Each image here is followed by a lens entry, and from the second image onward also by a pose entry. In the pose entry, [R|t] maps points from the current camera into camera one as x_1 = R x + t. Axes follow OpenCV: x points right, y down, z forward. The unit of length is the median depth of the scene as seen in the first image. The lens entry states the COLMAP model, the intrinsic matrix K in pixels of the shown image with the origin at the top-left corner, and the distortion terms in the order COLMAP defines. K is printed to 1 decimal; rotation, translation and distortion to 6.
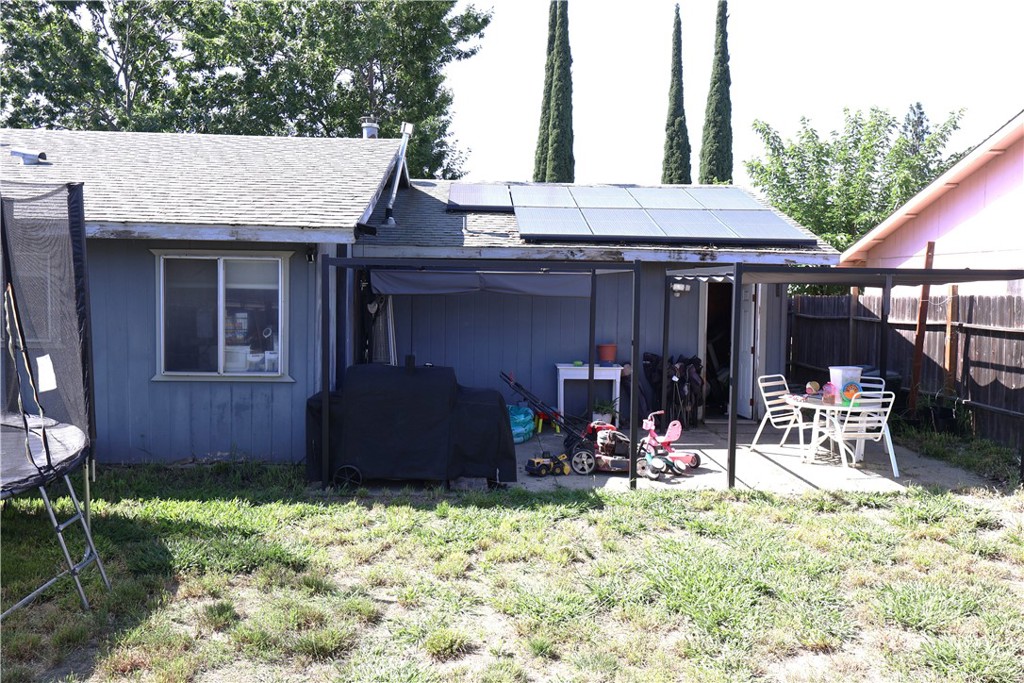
lens RADIAL K [[794.4, 0, 509.3], [0, 794.4, 342.8], [0, 0, 1]] dist [0.025539, -0.021867]
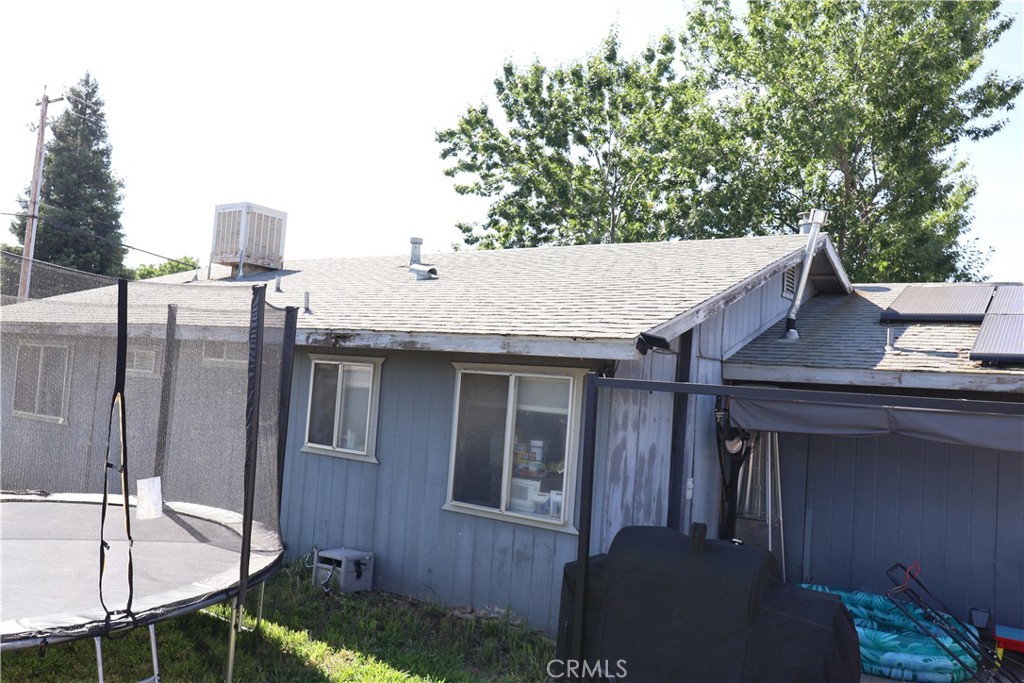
lens RADIAL K [[794.4, 0, 514.6], [0, 794.4, 333.3], [0, 0, 1]] dist [0.025539, -0.021867]
pose [[0.792594, -0.000349, -0.609750, 0.154197], [-0.097586, 0.987037, -0.127413, -0.039918], [0.601890, 0.160490, 0.782286, 0.317203]]
